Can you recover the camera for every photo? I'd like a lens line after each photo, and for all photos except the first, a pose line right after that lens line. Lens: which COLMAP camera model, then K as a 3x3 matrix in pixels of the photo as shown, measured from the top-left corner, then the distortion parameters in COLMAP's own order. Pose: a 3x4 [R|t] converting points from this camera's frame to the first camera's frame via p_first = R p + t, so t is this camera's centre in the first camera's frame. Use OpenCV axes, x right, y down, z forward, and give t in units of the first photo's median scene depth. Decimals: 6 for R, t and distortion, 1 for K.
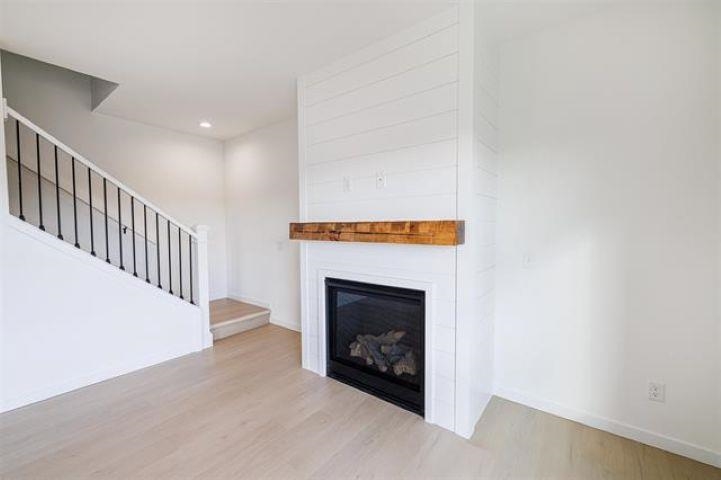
lens RADIAL K [[298.2, 0, 360.9], [0, 298.2, 238.1], [0, 0, 1]] dist [0.001261, 0.000560]
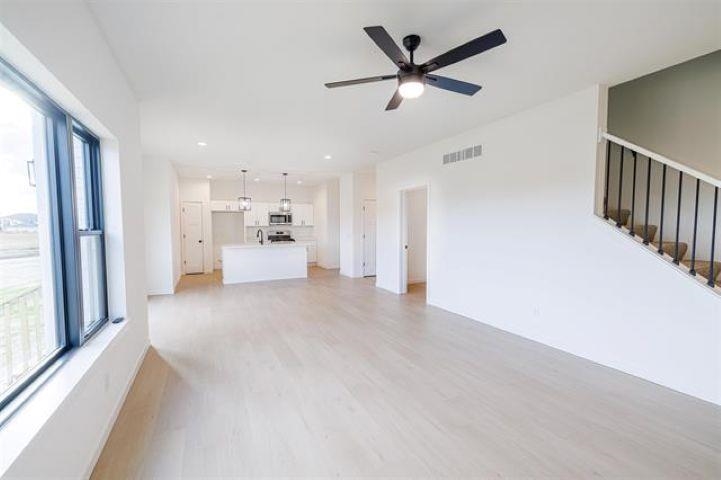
lens RADIAL K [[298.2, 0, 357.0], [0, 298.2, 240.6], [0, 0, 1]] dist [0.001261, 0.000560]
pose [[-0.418067, 0.049135, -0.907086, 0.450261], [-0.038649, 0.996670, 0.071801, -0.017903], [0.907594, 0.065075, -0.414776, 0.555094]]
